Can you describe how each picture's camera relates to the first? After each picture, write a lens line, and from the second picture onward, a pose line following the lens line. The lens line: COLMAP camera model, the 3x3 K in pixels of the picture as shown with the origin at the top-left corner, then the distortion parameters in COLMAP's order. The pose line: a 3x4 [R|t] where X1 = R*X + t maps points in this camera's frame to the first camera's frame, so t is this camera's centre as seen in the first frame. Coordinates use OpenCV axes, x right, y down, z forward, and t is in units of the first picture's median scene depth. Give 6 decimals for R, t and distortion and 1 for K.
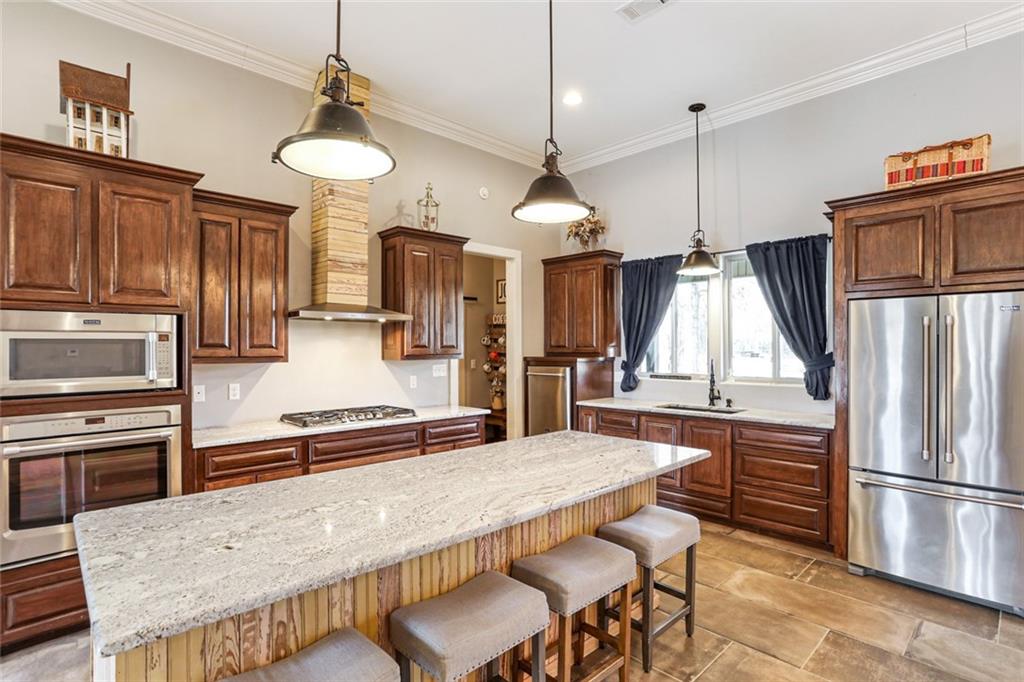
lens RADIAL K [[504.0, 0, 512.0], [0, 504.0, 341.0], [0, 0, 1]] dist [-0.044649, 0.023851]
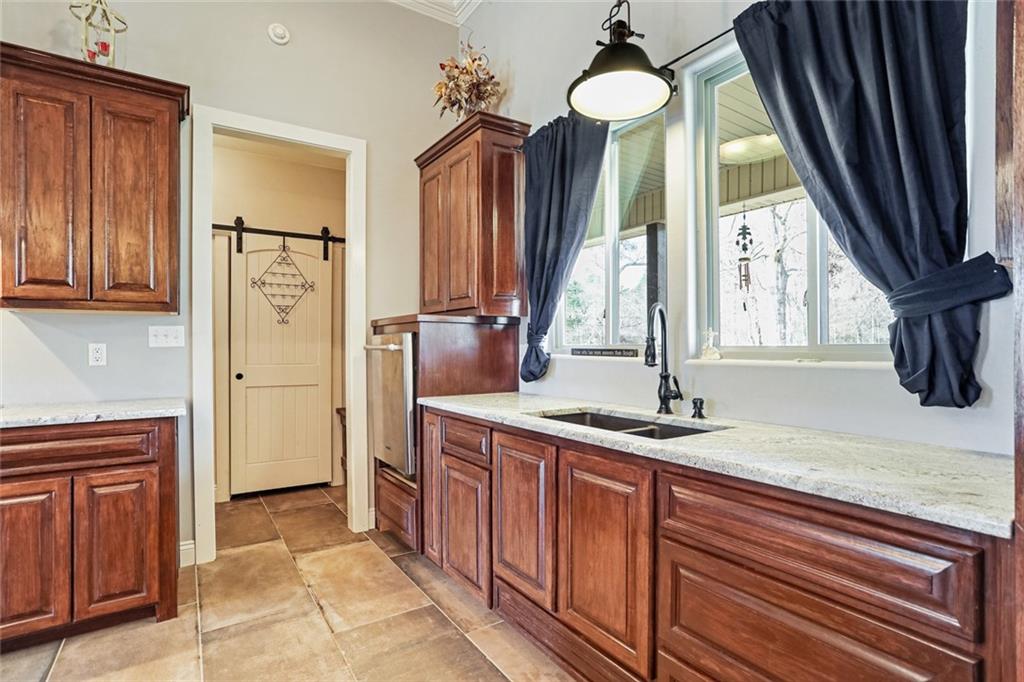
lens RADIAL K [[504.0, 0, 512.0], [0, 504.0, 341.0], [0, 0, 1]] dist [-0.044649, 0.023851]
pose [[0.984292, -0.000778, -0.176548, 0.354345], [0.001126, 0.999998, 0.001874, 0.067258], [0.176546, -0.002043, 0.984290, 0.561318]]
